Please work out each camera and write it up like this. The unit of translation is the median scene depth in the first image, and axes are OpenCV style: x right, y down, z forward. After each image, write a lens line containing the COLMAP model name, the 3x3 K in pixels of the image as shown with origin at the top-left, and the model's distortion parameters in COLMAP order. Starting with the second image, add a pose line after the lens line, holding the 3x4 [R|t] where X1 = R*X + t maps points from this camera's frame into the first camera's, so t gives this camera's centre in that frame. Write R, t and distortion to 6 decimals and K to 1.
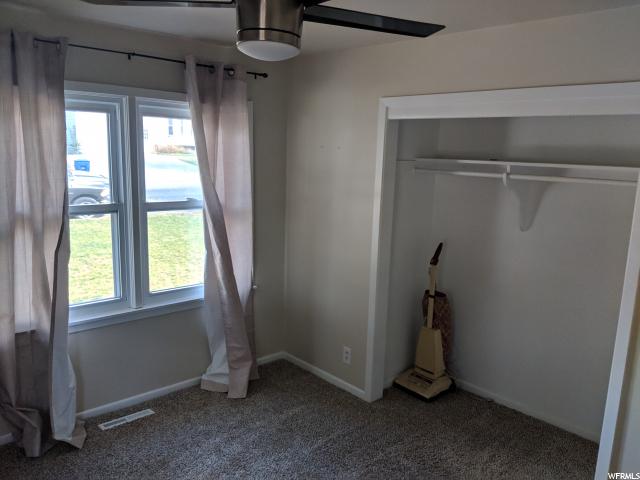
lens RADIAL K [[511.6, 0, 320.0], [0, 511.6, 240.0], [0, 0, 1]] dist [0.079311, -0.170213]
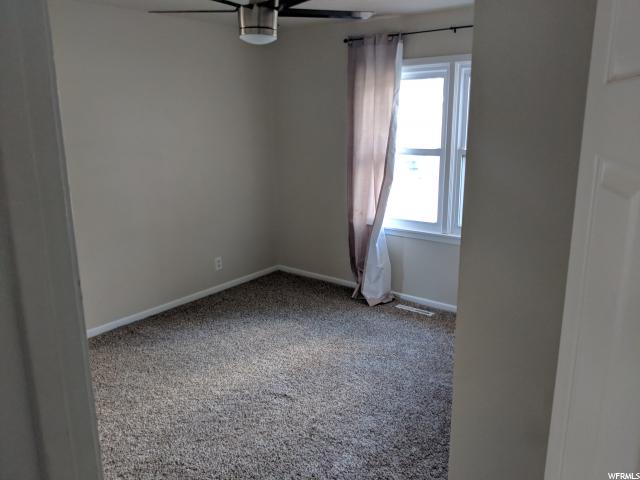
lens RADIAL K [[499.8, 0, 320.2], [0, 499.8, 225.4], [0, 0, 1]] dist [0.079745, -0.111535]
pose [[0.173929, 0.176880, -0.968743, 0.879202], [-0.151301, 0.976856, 0.151196, -0.030075], [0.973066, 0.120274, 0.196666, 0.518840]]
